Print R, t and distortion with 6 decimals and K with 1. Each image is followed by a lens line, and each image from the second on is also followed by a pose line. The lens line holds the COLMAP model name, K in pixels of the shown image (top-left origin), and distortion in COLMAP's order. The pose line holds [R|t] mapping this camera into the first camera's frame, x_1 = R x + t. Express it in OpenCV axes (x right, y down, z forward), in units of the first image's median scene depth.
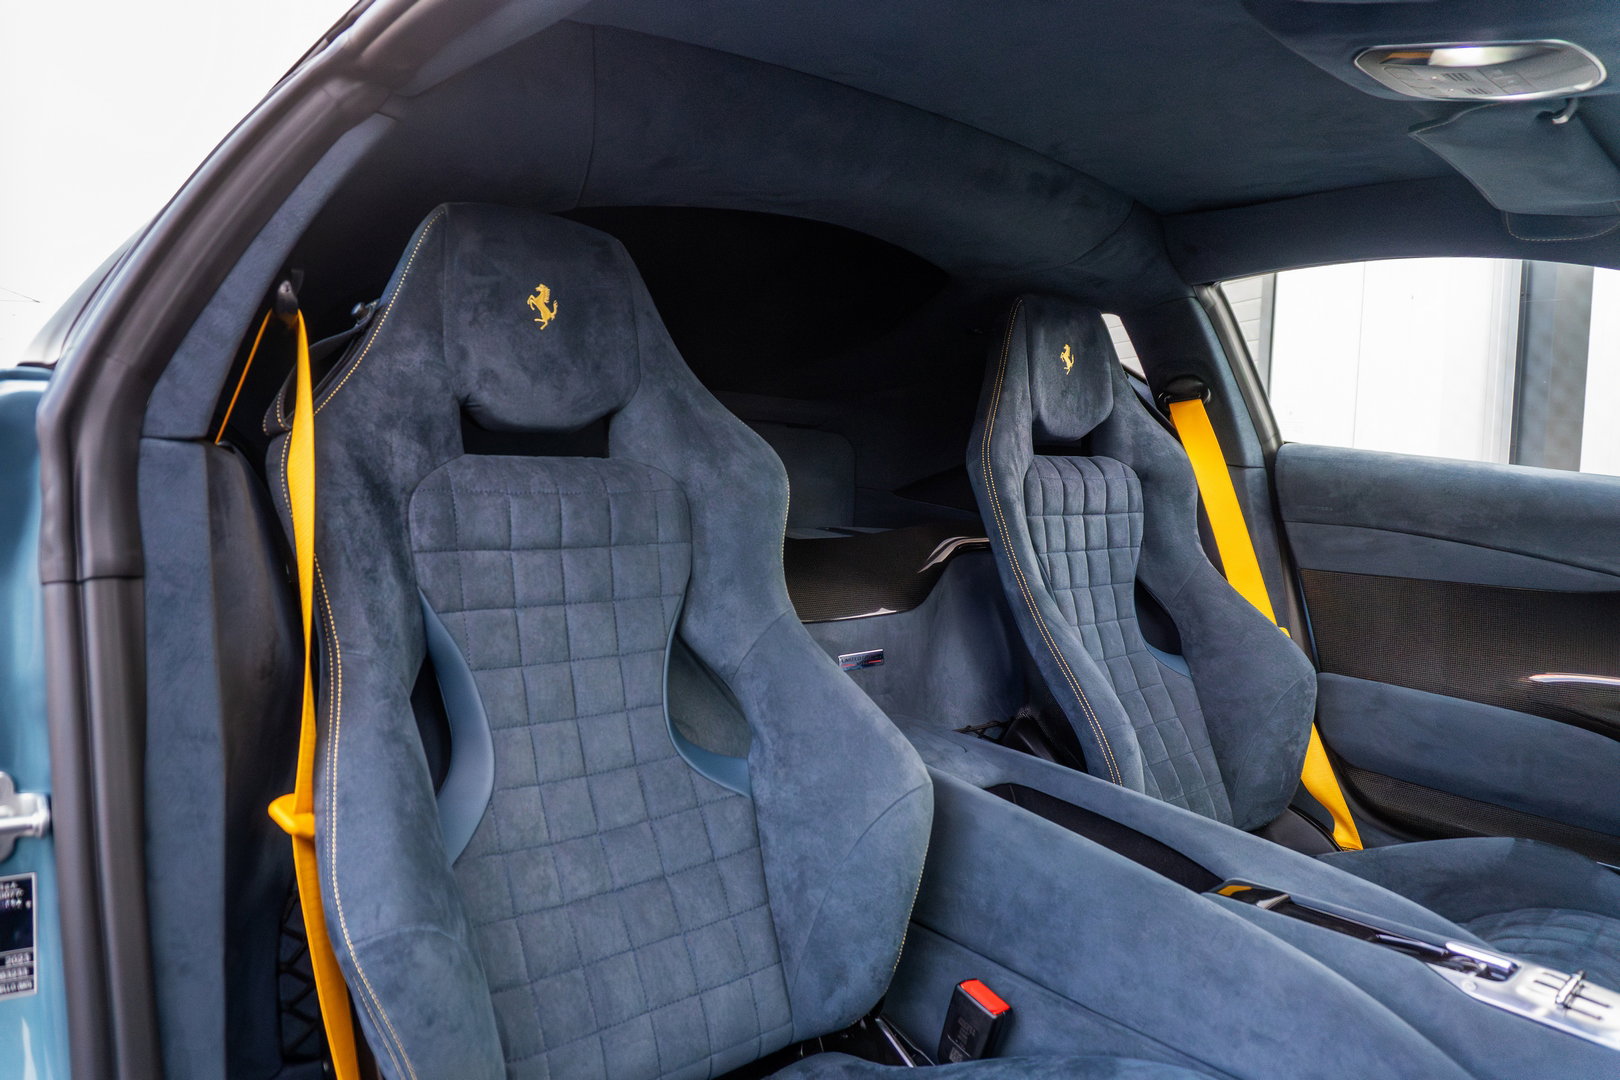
lens RADIAL K [[1105.1, 0, 810.0], [0, 1105.1, 540.0], [0, 0, 1]] dist [-0.032289, 0.002403]
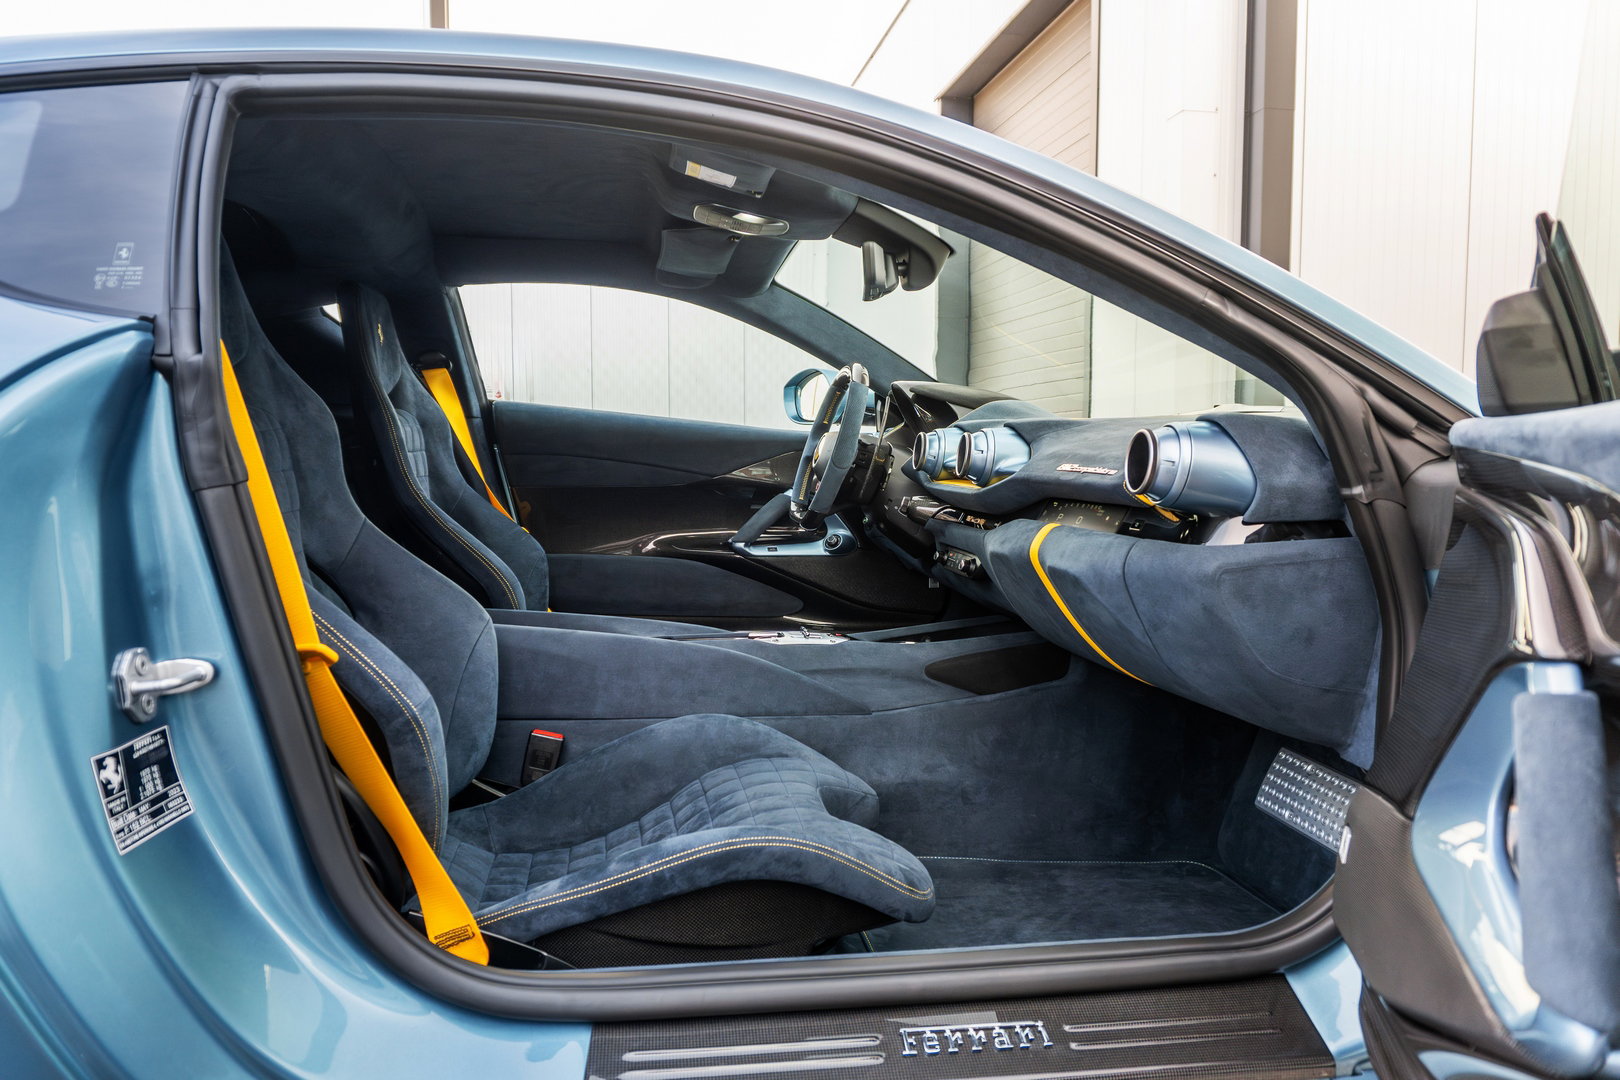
lens RADIAL K [[1105.1, 0, 810.0], [0, 1105.1, 540.0], [0, 0, 1]] dist [-0.032289, 0.002403]
pose [[0.543063, -0.097670, 0.833992, -0.936963], [0.075315, 0.994875, 0.067469, 0.046067], [-0.836307, 0.026173, 0.547636, -0.221666]]
